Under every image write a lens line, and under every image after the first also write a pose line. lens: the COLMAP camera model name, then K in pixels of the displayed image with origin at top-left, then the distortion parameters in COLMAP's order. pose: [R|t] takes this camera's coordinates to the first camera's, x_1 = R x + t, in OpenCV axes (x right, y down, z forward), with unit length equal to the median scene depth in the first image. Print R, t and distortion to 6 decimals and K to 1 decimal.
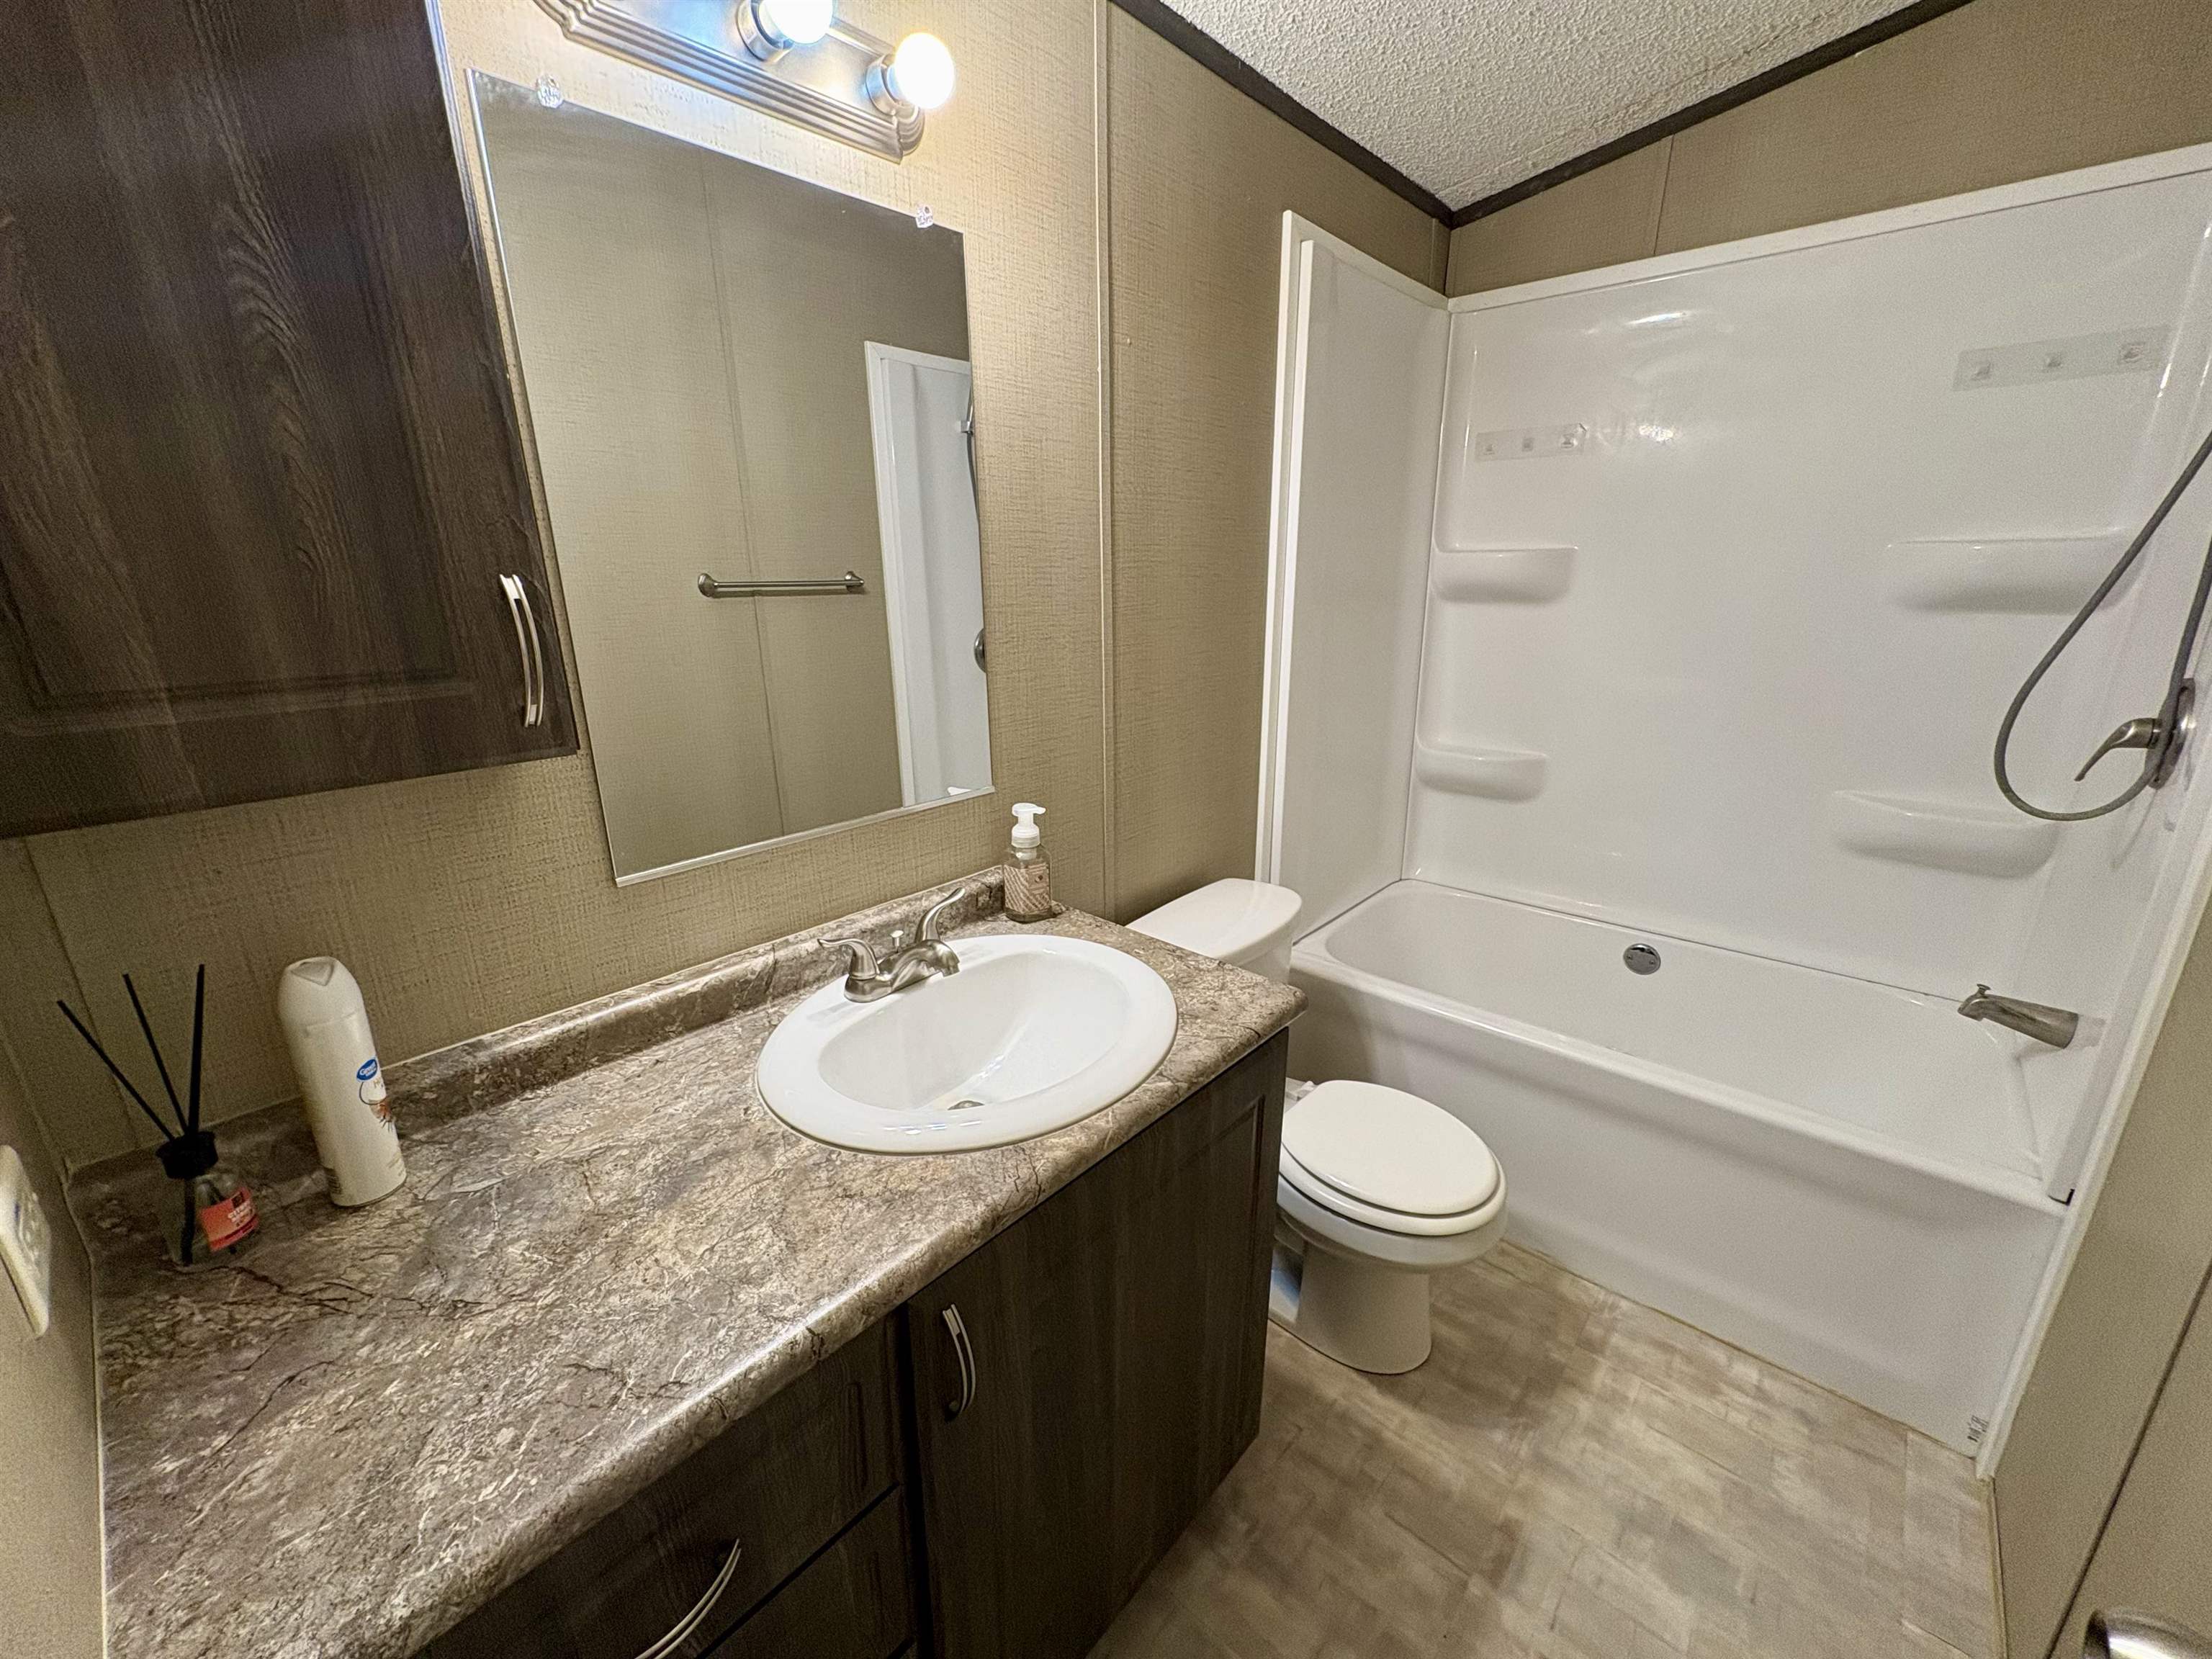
lens RADIAL K [[883.8, 0, 1105.5], [0, 883.8, 829.1], [0, 0, 1]] dist [-0.001407, 0.001025]
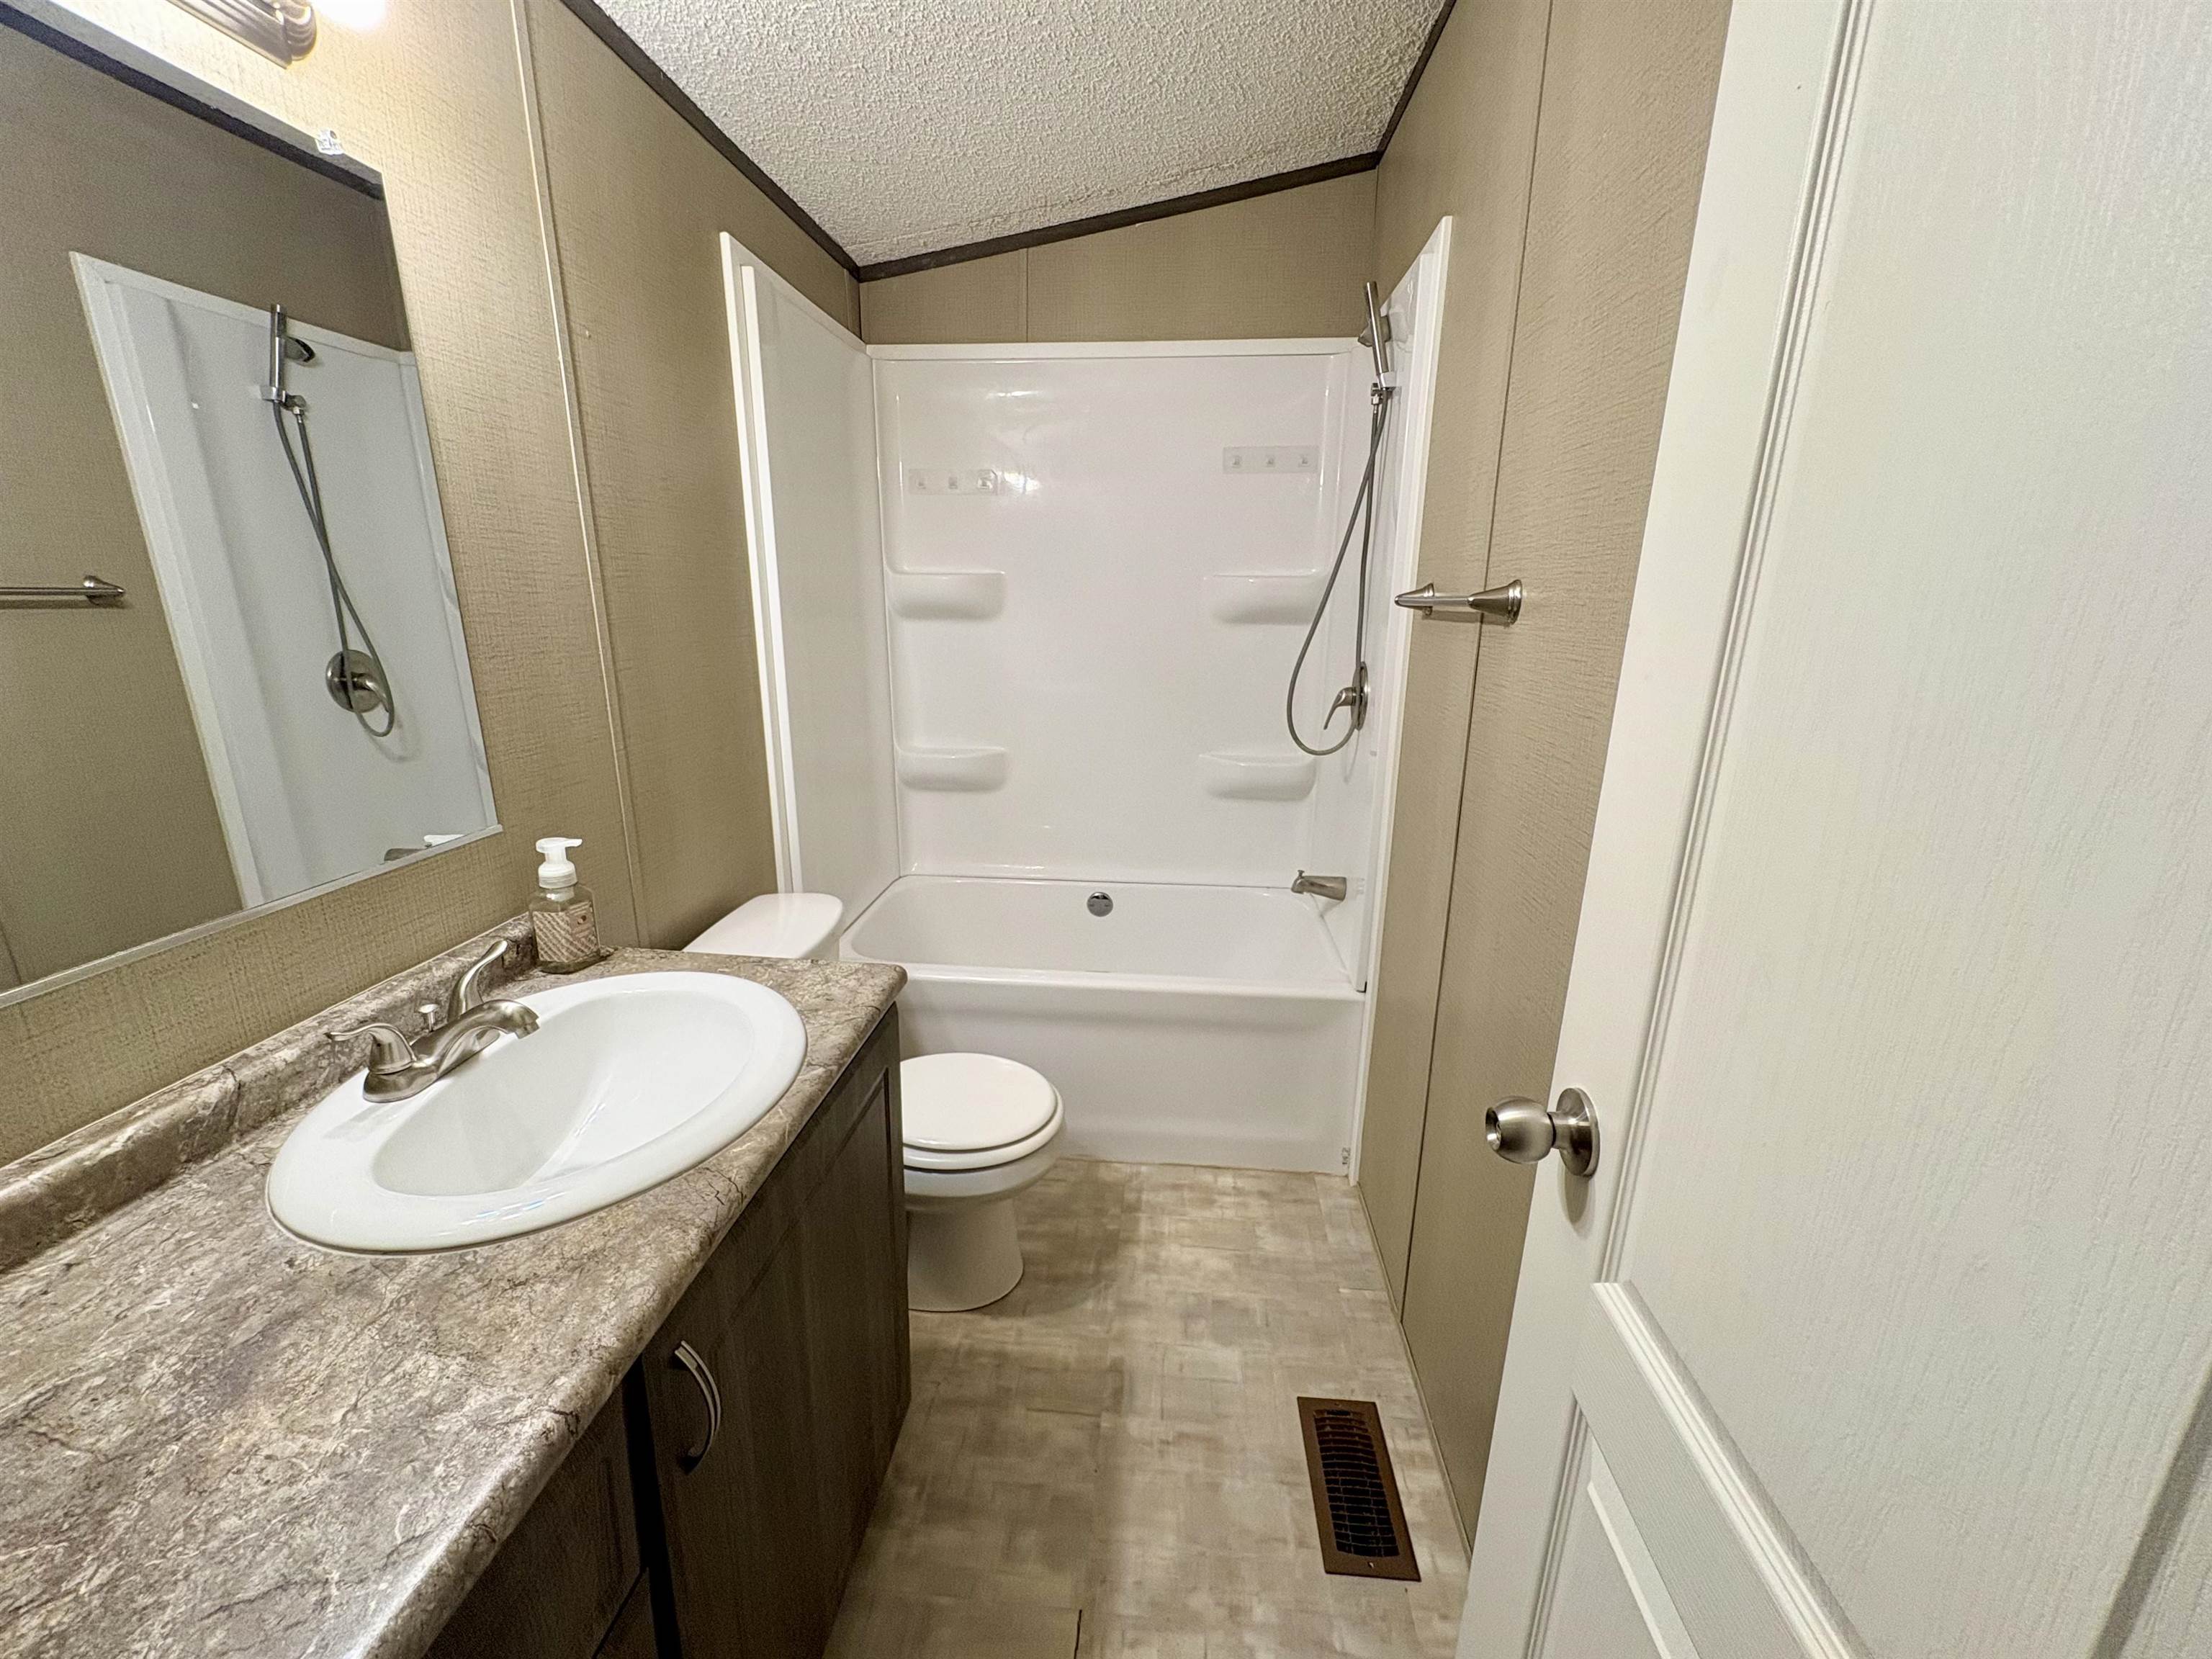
lens RADIAL K [[883.8, 0, 1106.3], [0, 883.8, 829.1], [0, 0, 1]] dist [-0.001407, 0.001025]
pose [[0.799530, -0.137646, 0.584641, -0.160591], [0.153803, 0.987851, 0.022242, 0.027291], [-0.580600, 0.072136, 0.810987, -0.035265]]
